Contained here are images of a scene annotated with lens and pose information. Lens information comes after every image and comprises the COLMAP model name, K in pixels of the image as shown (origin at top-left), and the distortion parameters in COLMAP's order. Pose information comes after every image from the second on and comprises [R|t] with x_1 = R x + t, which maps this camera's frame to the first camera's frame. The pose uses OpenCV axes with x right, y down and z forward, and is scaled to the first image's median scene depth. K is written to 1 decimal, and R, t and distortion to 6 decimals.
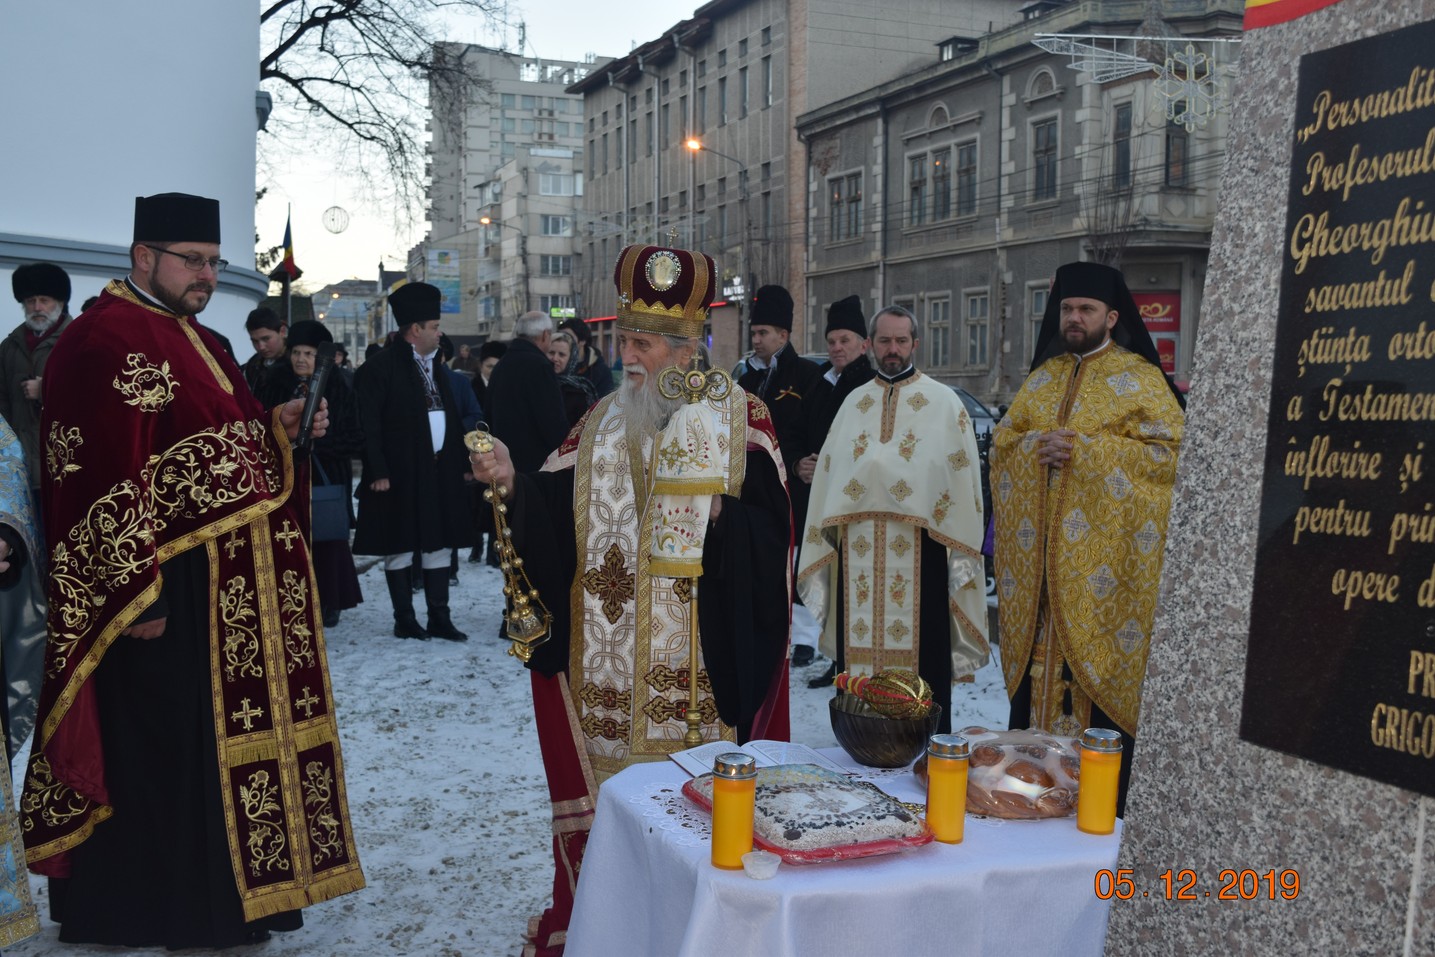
lens RADIAL K [[1568.9, 0, 717.5], [0, 1568.9, 478.5], [0, 0, 1]] dist [-0.018080, 0.003729]
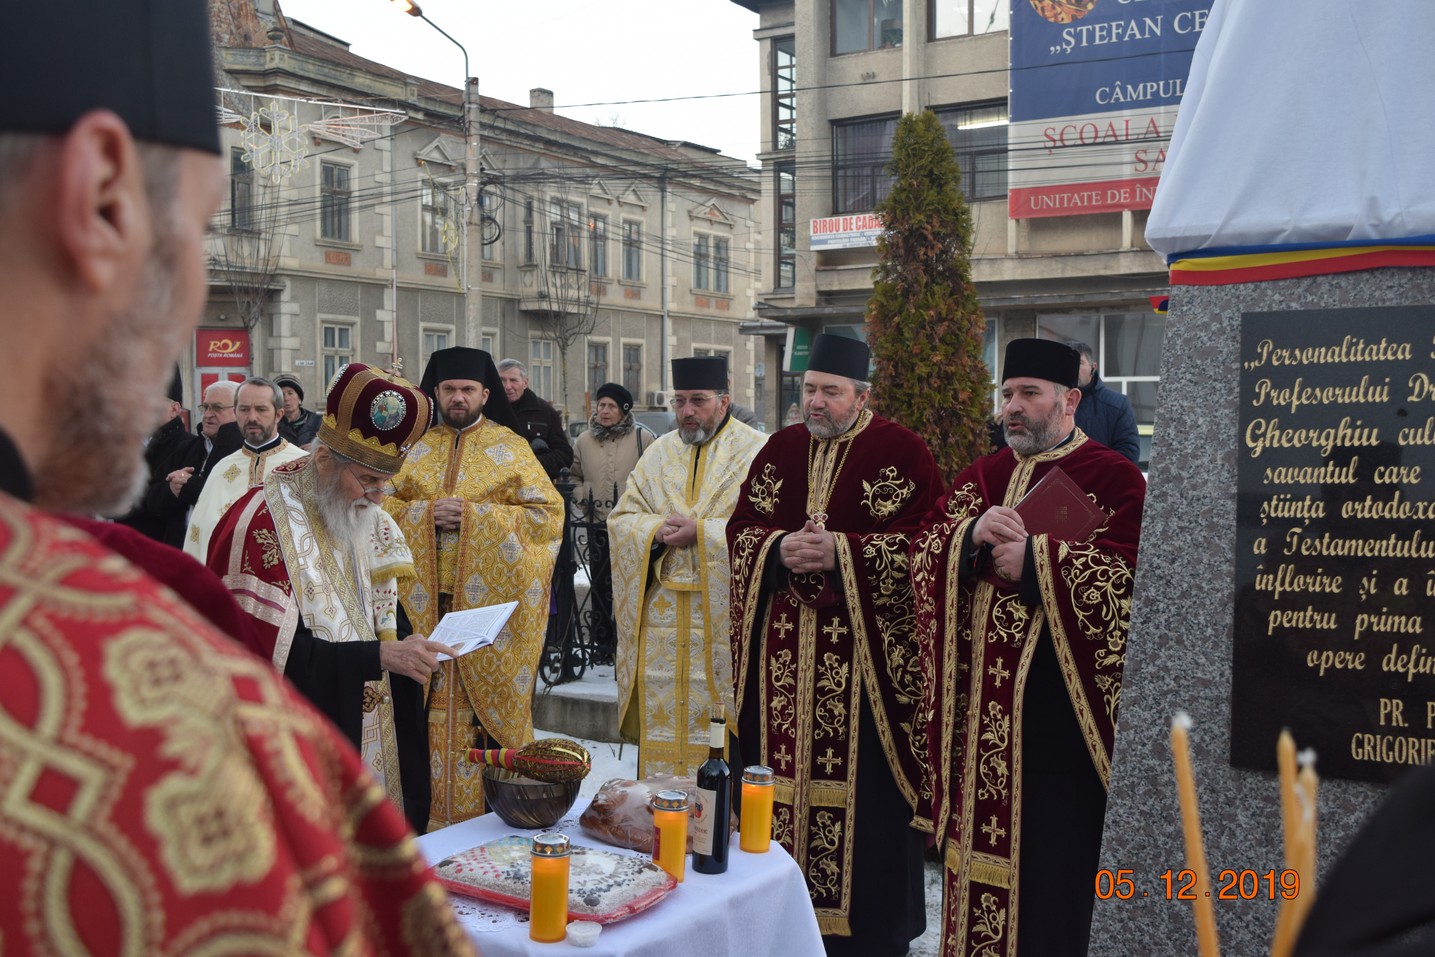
lens RADIAL K [[1491.9, 0, 717.5], [0, 1491.9, 478.5], [0, 0, 1]] dist [-0.023927, -0.001923]
pose [[0.810245, -0.035505, 0.585015, -0.481424], [0.043364, 0.999059, 0.000574, -0.071275], [-0.584485, 0.024903, 0.811022, 0.069120]]
